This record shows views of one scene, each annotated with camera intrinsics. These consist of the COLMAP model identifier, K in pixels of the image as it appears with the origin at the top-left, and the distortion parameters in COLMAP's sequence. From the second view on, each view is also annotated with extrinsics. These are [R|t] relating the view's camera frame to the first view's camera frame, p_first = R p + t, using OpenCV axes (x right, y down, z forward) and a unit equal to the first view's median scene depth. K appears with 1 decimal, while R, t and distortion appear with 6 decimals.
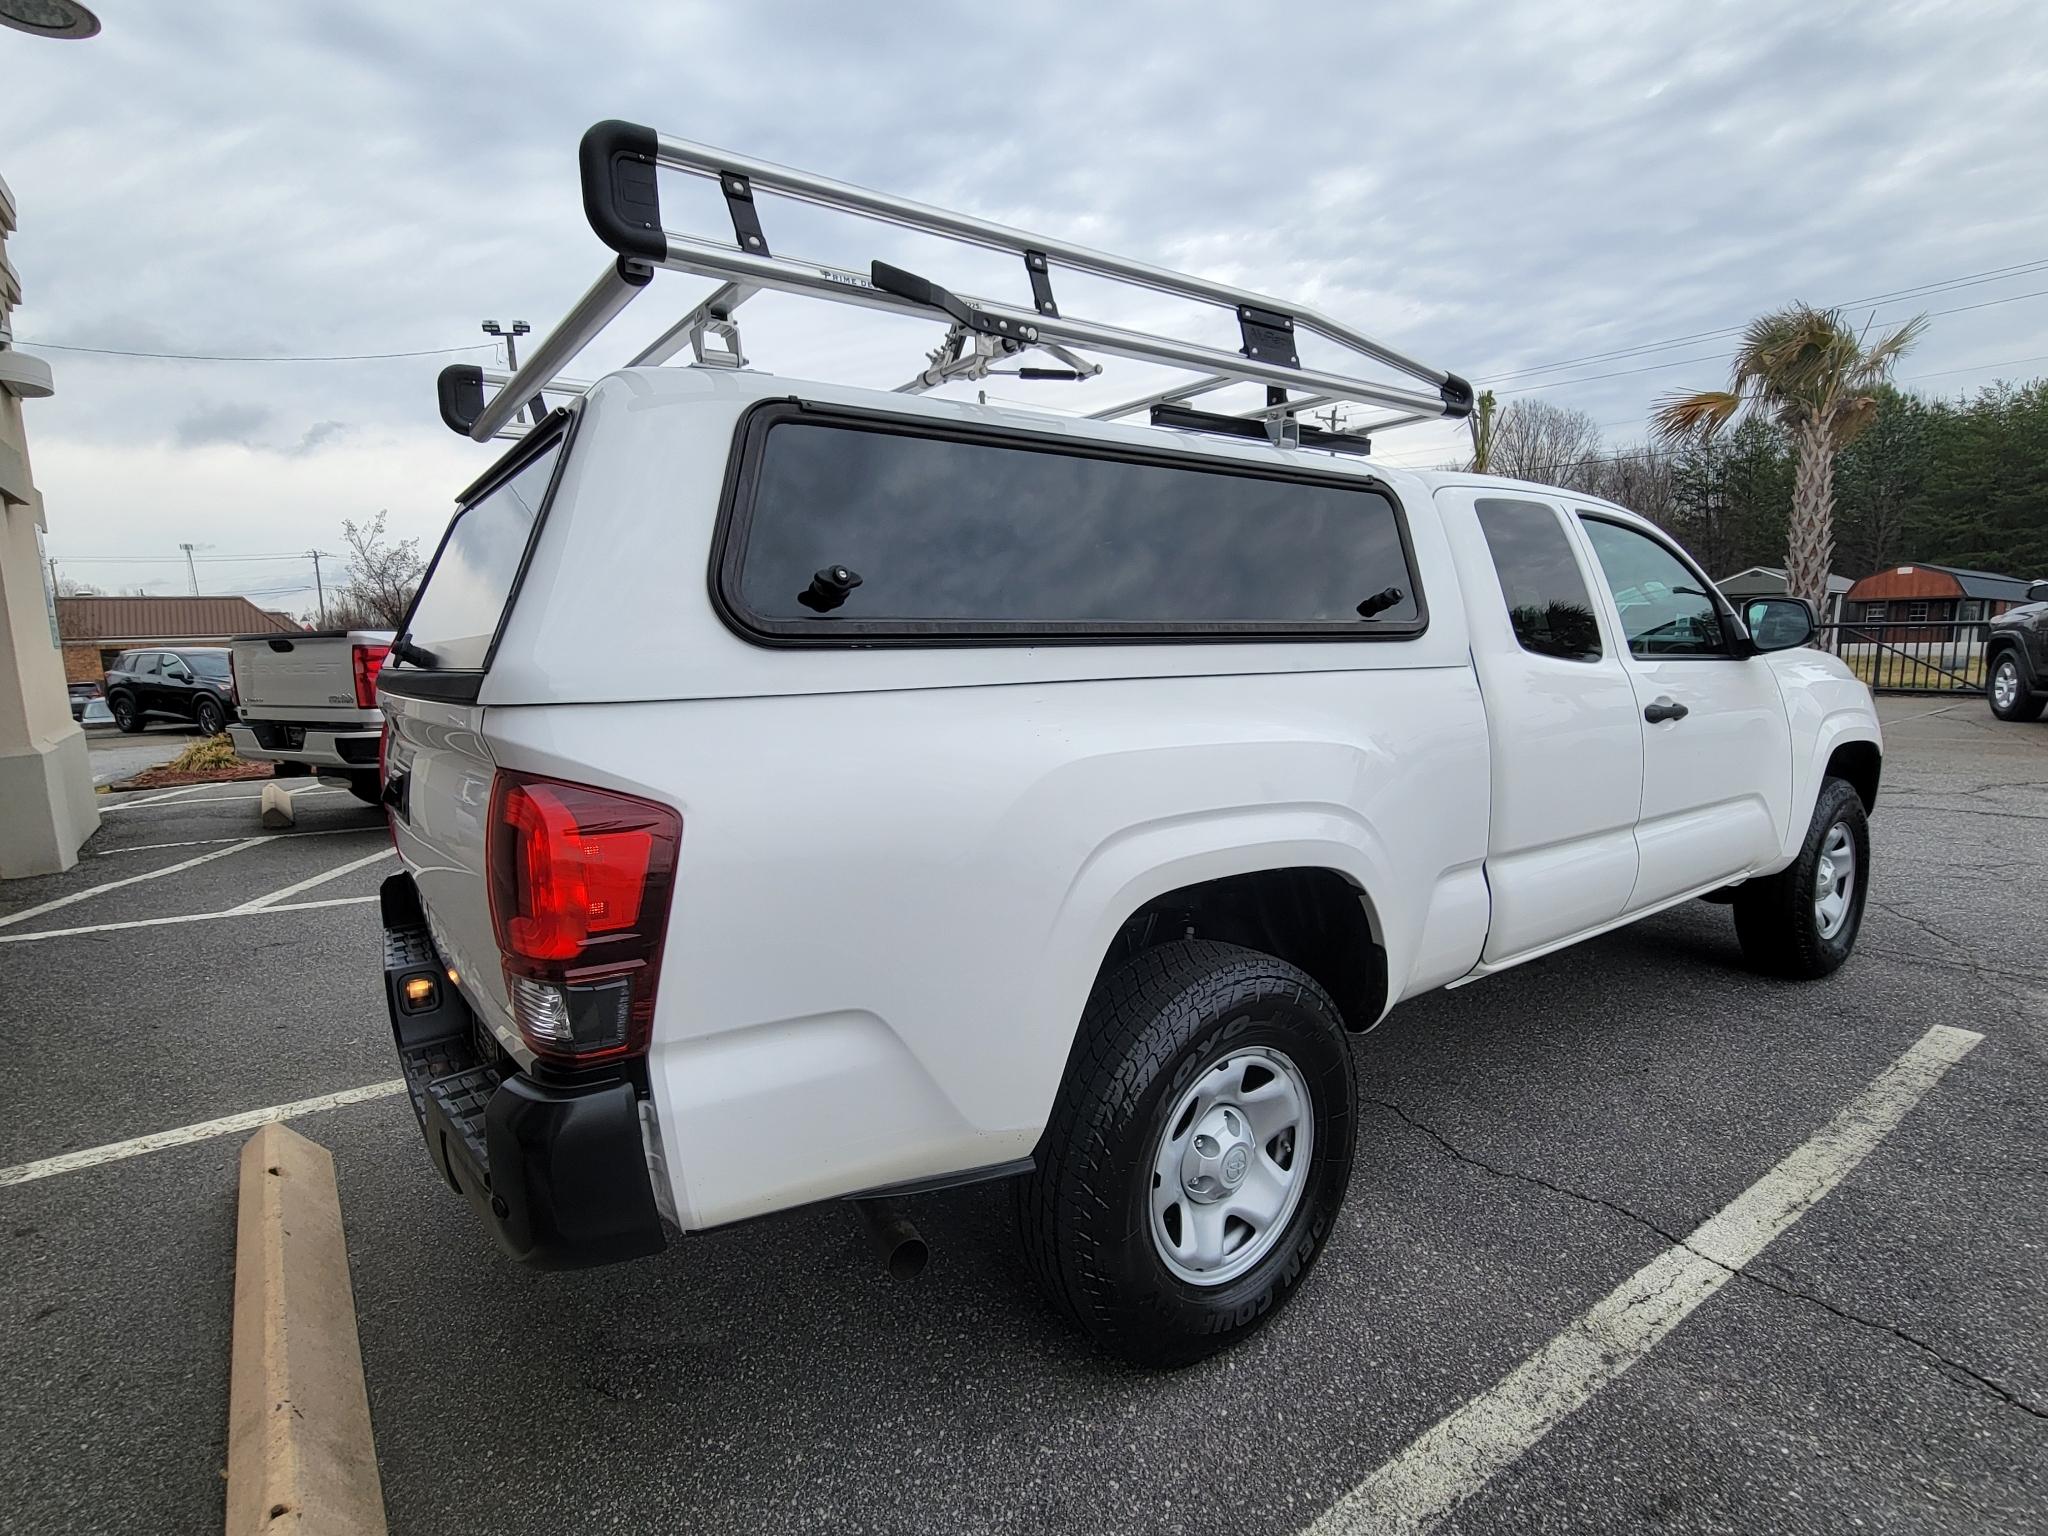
lens RADIAL K [[1021.9, 0, 1036.4], [0, 1021.9, 773.3], [0, 0, 1]] dist [0.001152, -0.001323]
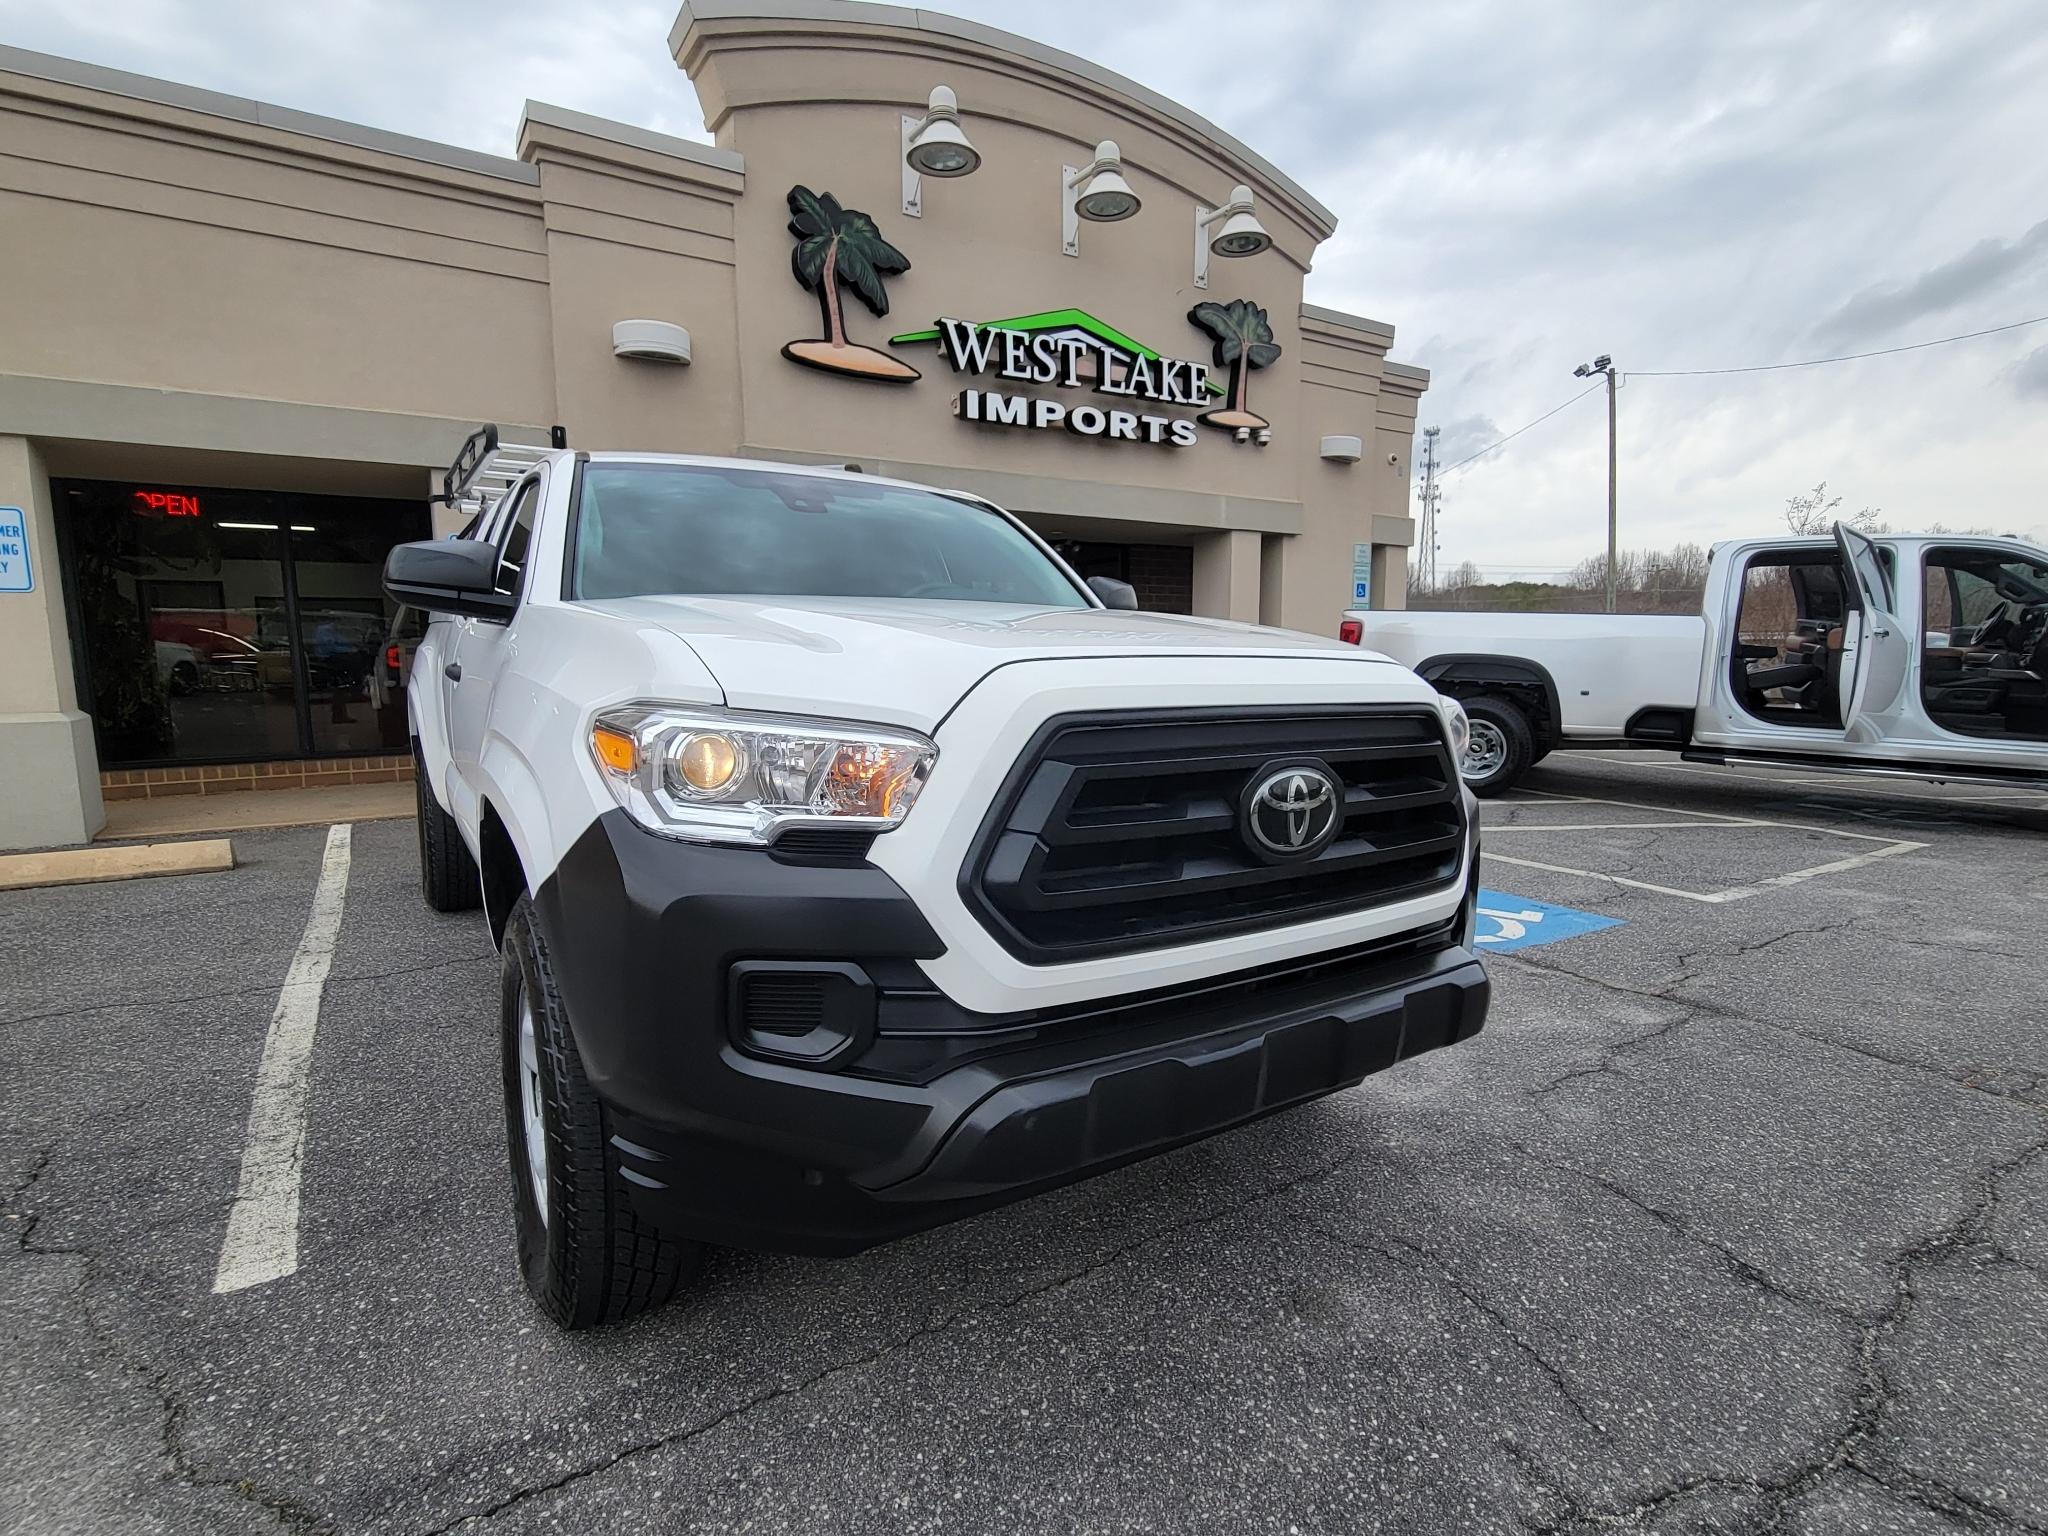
lens RADIAL K [[1021.9, 0, 1039.0], [0, 1021.9, 779.9], [0, 0, 1]] dist [0.001152, -0.001323]
pose [[-0.057957, 0.152697, -0.986572, 2.077143], [-0.135855, 0.977834, 0.159326, -0.253787], [0.989032, 0.143265, -0.035928, 2.100090]]
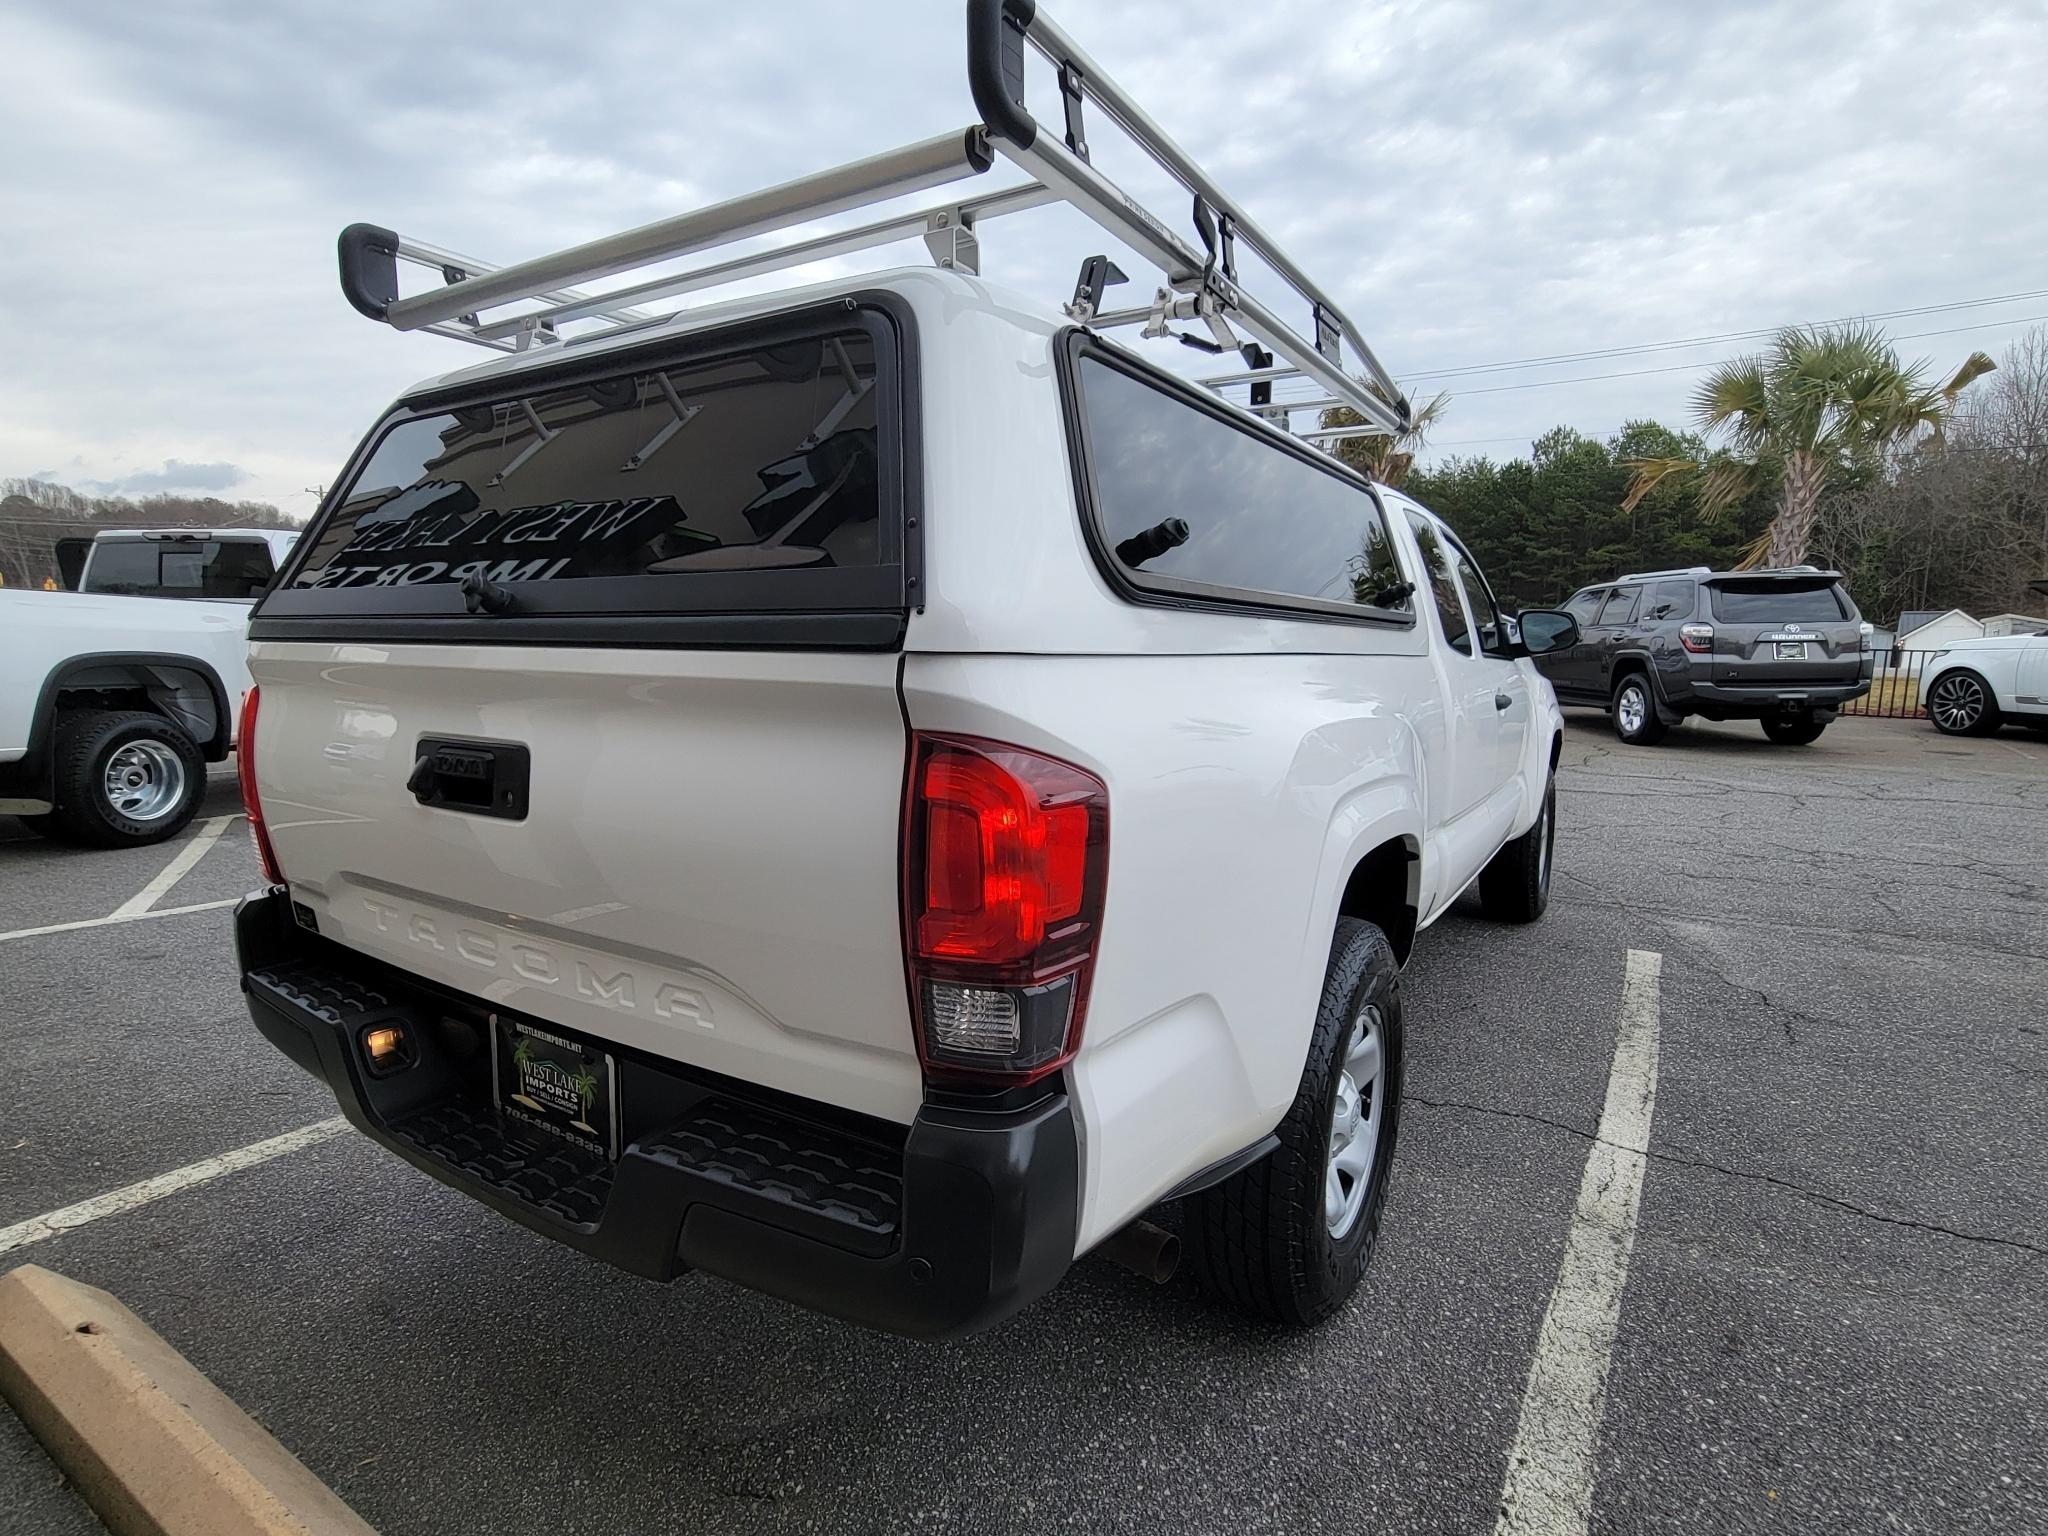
lens RADIAL K [[1021.9, 0, 1033.0], [0, 1021.9, 777.0], [0, 0, 1]] dist [0.001152, -0.001323]
pose [[0.931724, -0.016442, 0.362795, -0.414997], [0.014486, 0.999862, 0.008109, 0.013743], [-0.362878, -0.002300, 0.931834, 0.117859]]
